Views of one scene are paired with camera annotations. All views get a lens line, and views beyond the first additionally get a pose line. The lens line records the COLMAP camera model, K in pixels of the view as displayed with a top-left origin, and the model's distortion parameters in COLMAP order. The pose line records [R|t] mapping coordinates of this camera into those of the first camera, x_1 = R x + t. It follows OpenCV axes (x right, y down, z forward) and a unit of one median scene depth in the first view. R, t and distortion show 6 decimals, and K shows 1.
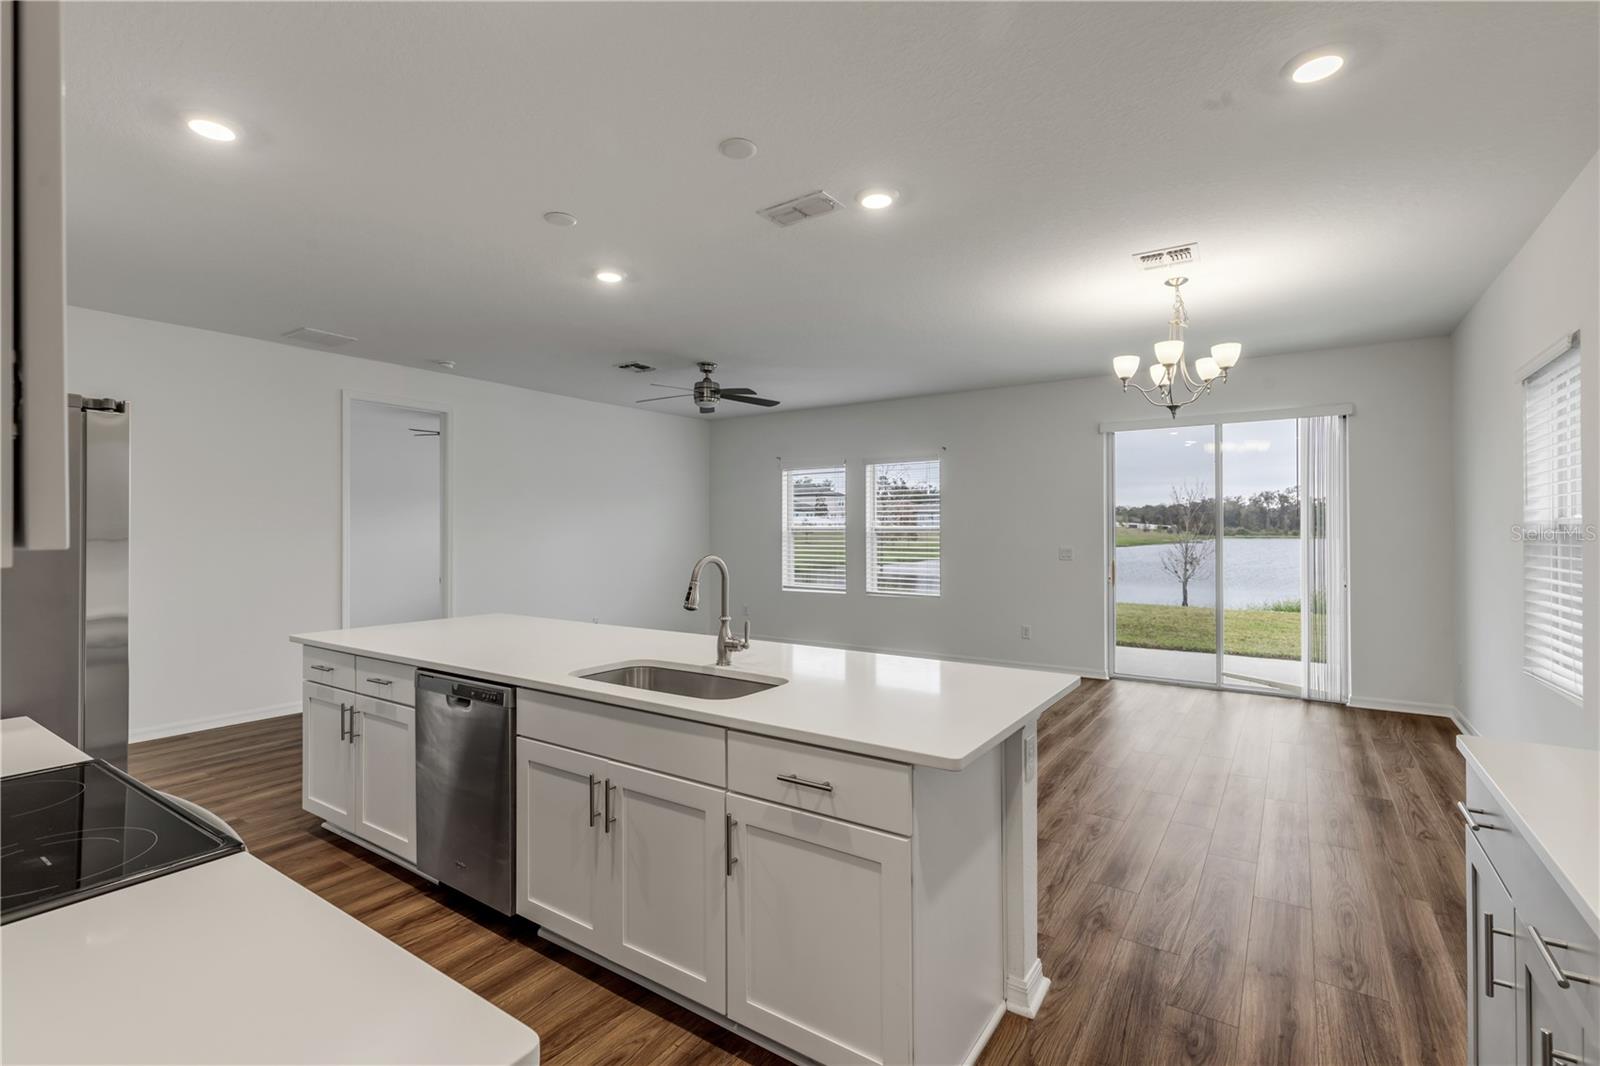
lens RADIAL K [[728.4, 0, 798.7], [0, 728.4, 527.2], [0, 0, 1]] dist [0.022293, -0.000241]
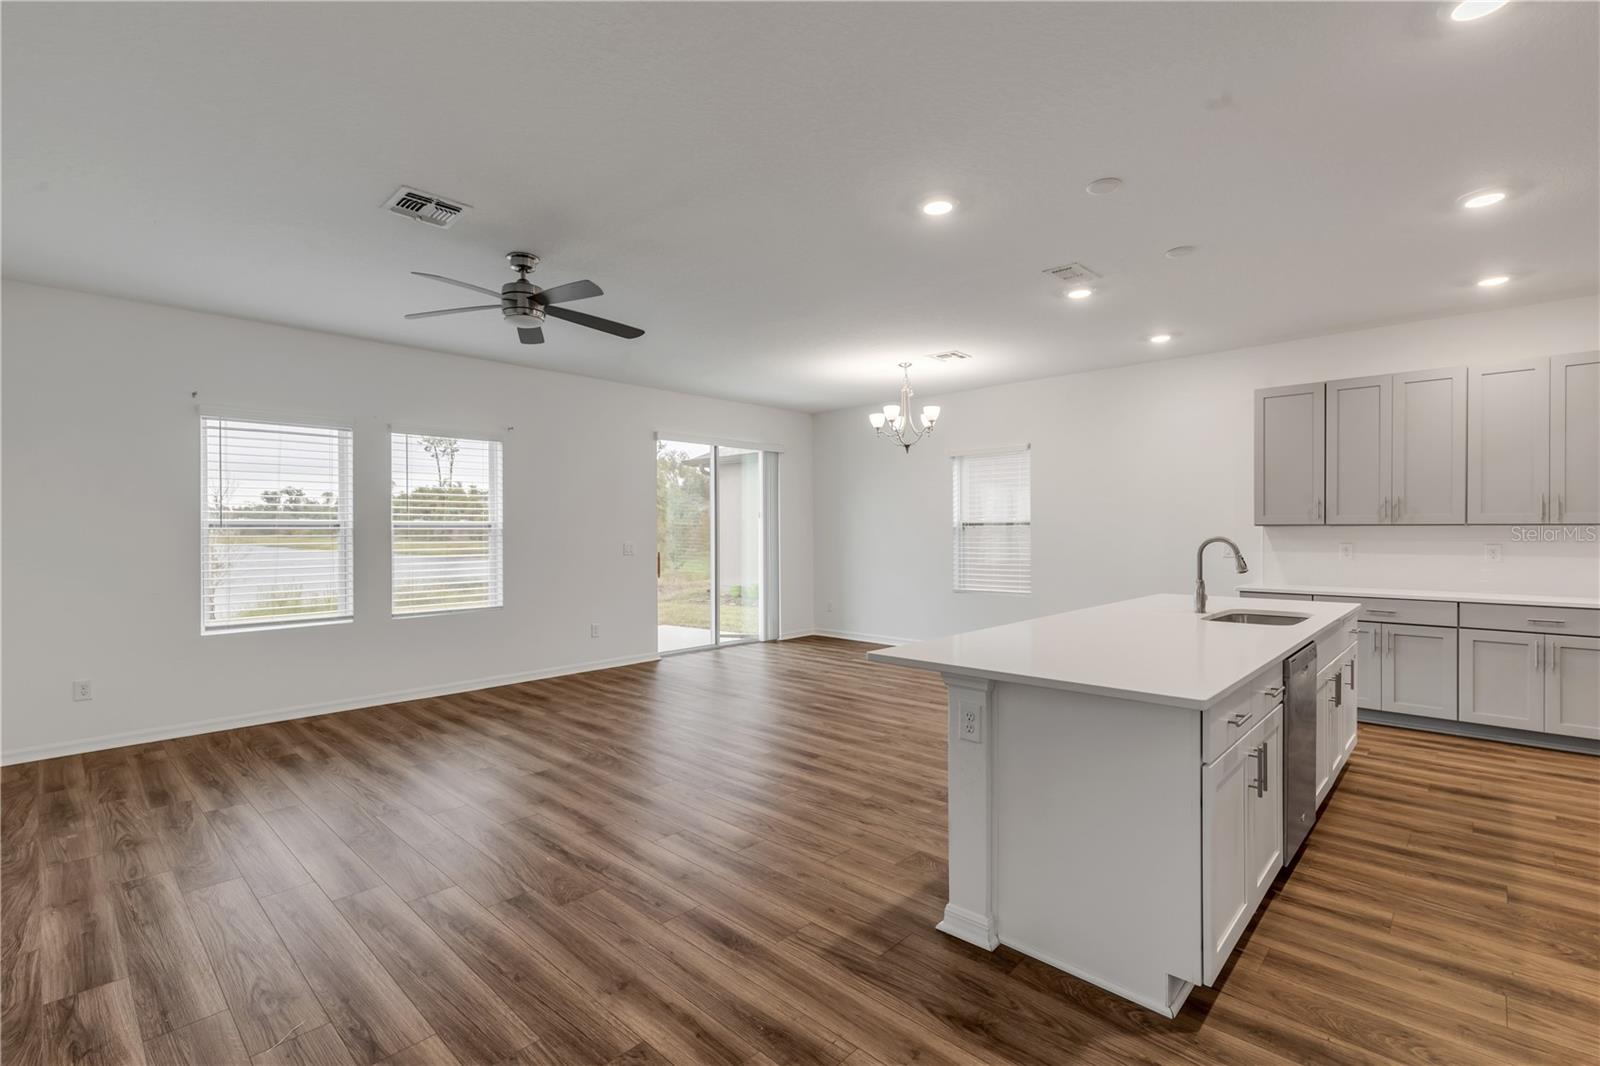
lens RADIAL K [[724.8, 0, 800.8], [0, 724.8, 531.5], [0, 0, 1]] dist [0.002610, 0.000558]
pose [[0.159665, -0.000925, 0.987171, -0.681375], [0.000409, 1.000000, 0.000871, 0.011506], [-0.987171, 0.000265, 0.159665, 0.643607]]
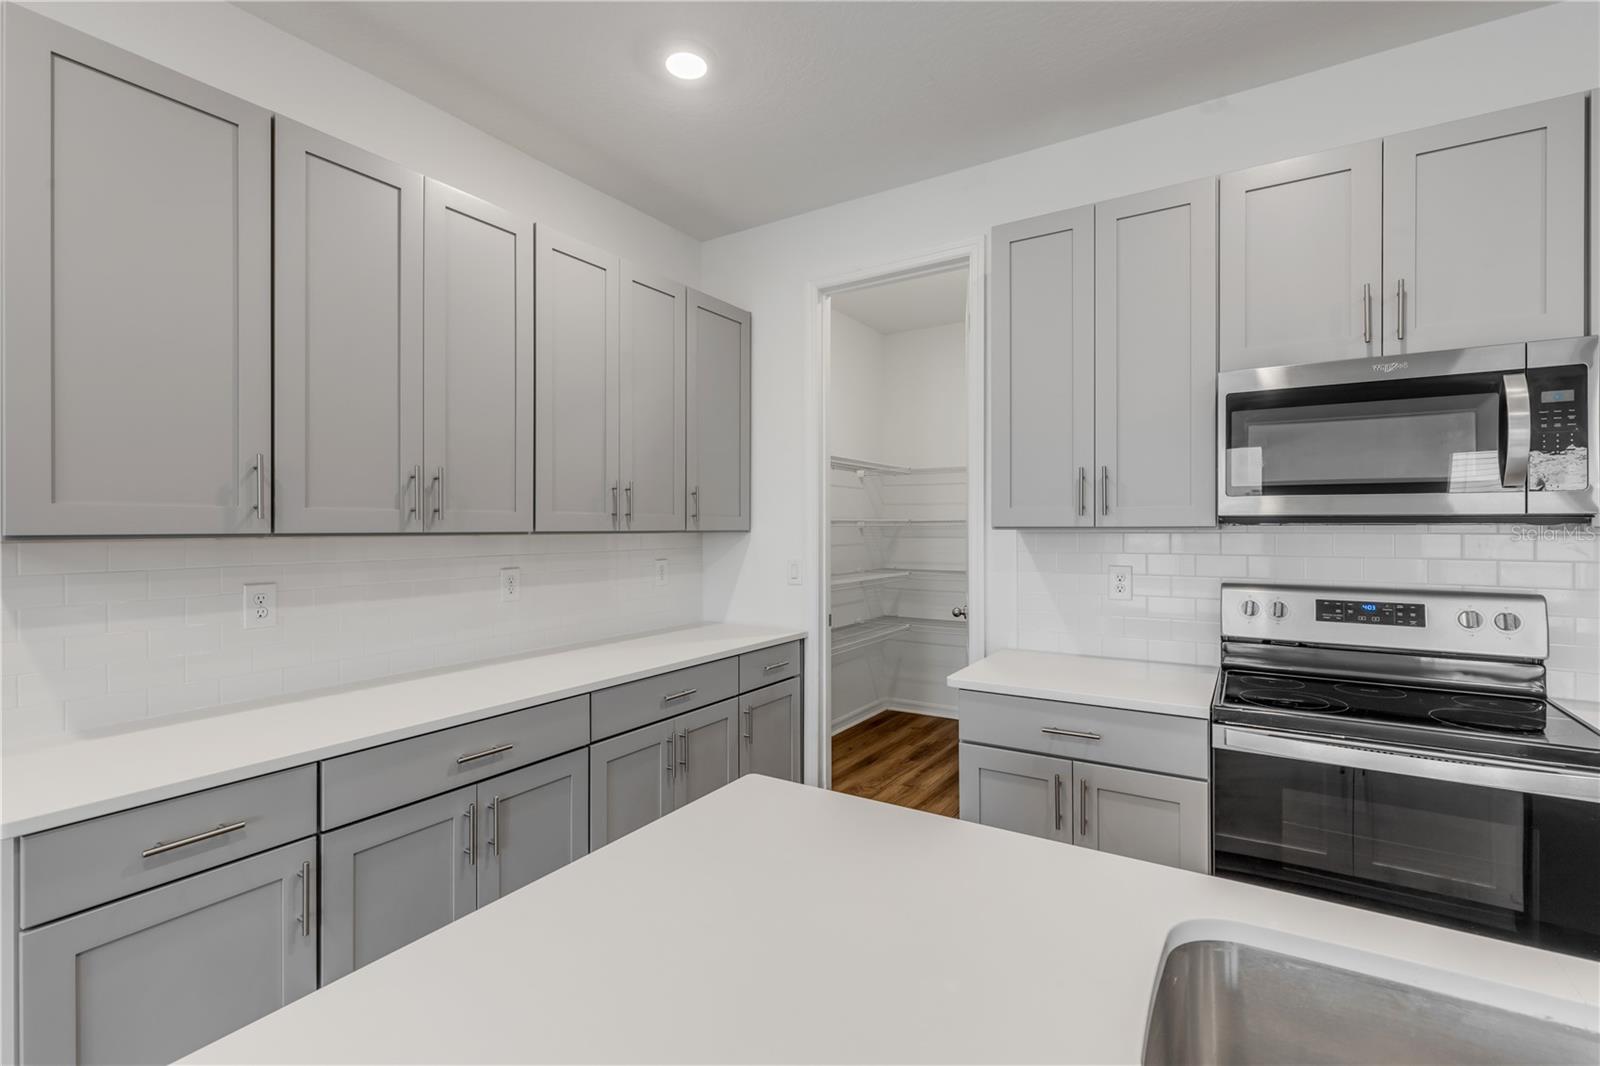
lens RADIAL K [[720.9, 0, 794.5], [0, 720.9, 529.3], [0, 0, 1]] dist [0.002751, -0.000284]
pose [[-0.999647, 0.005392, -0.026016, 0.045791], [0.005318, 0.999982, 0.002937, 0.002955], [0.026031, 0.002798, -0.999657, 0.465623]]
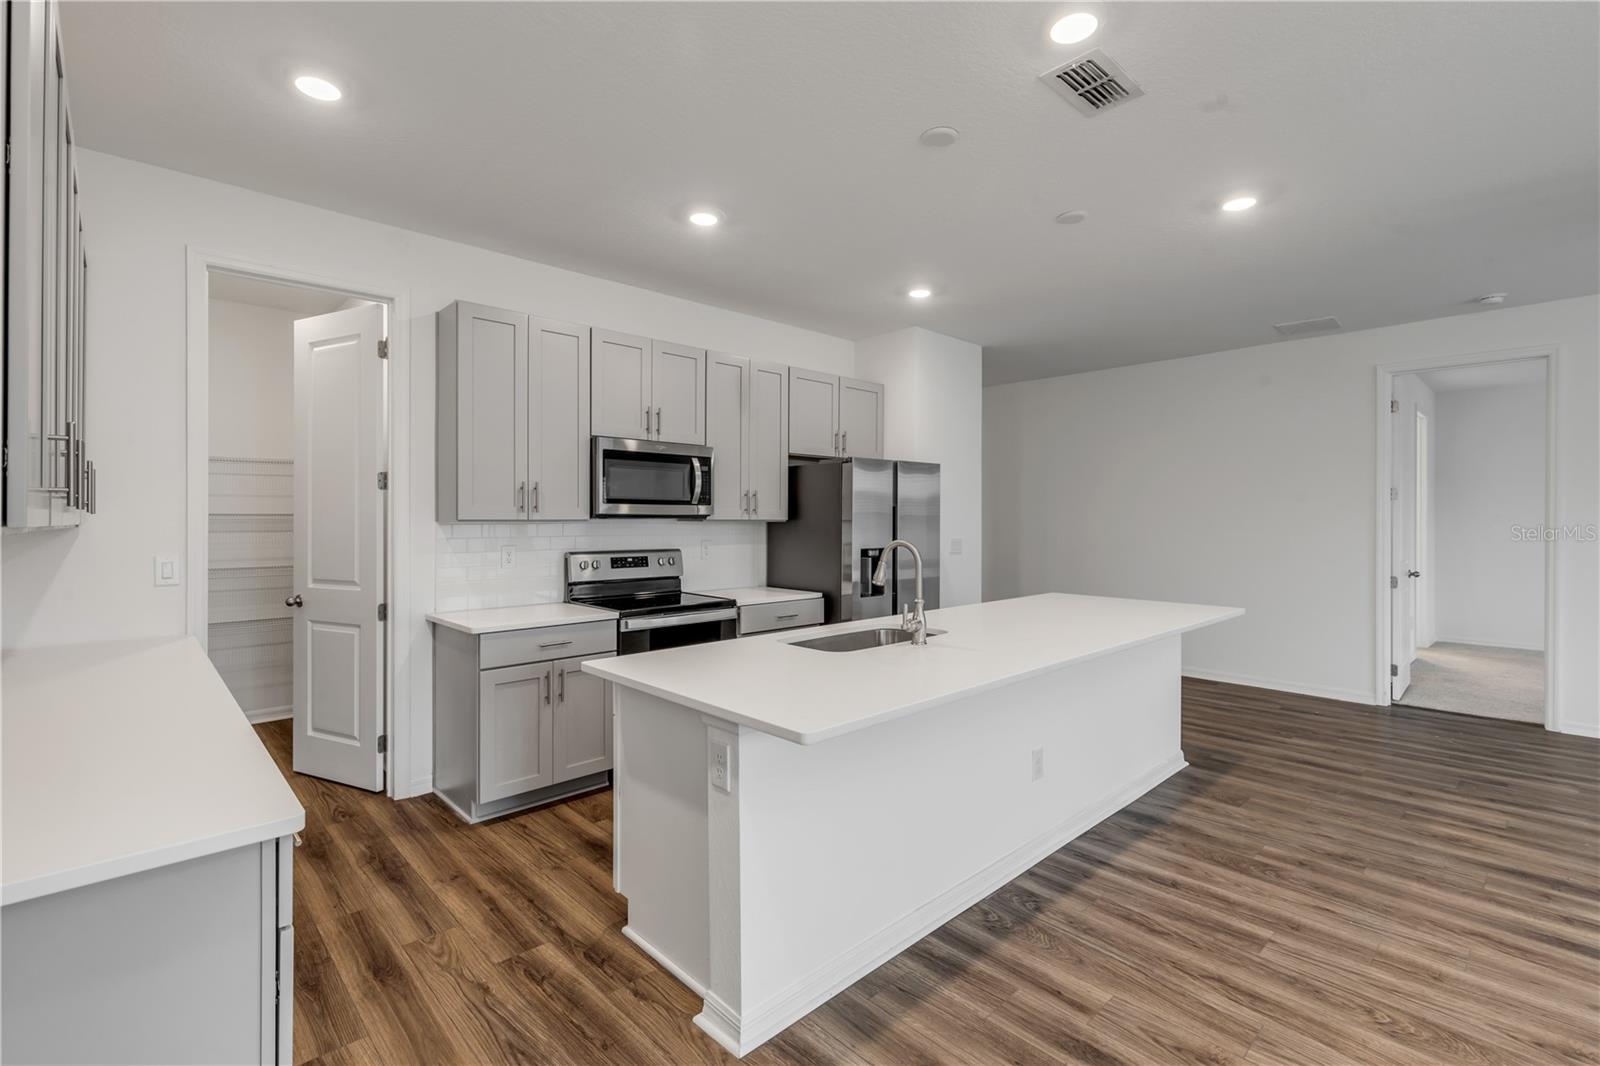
lens RADIAL K [[722.4, 0, 799.0], [0, 722.4, 520.6], [0, 0, 1]] dist [0.004606, -0.000210]
pose [[-0.218375, 0.005328, -0.975850, 0.396642], [0.002933, 0.999984, 0.004803, 0.002109], [0.975861, -0.001814, -0.218387, 0.440298]]
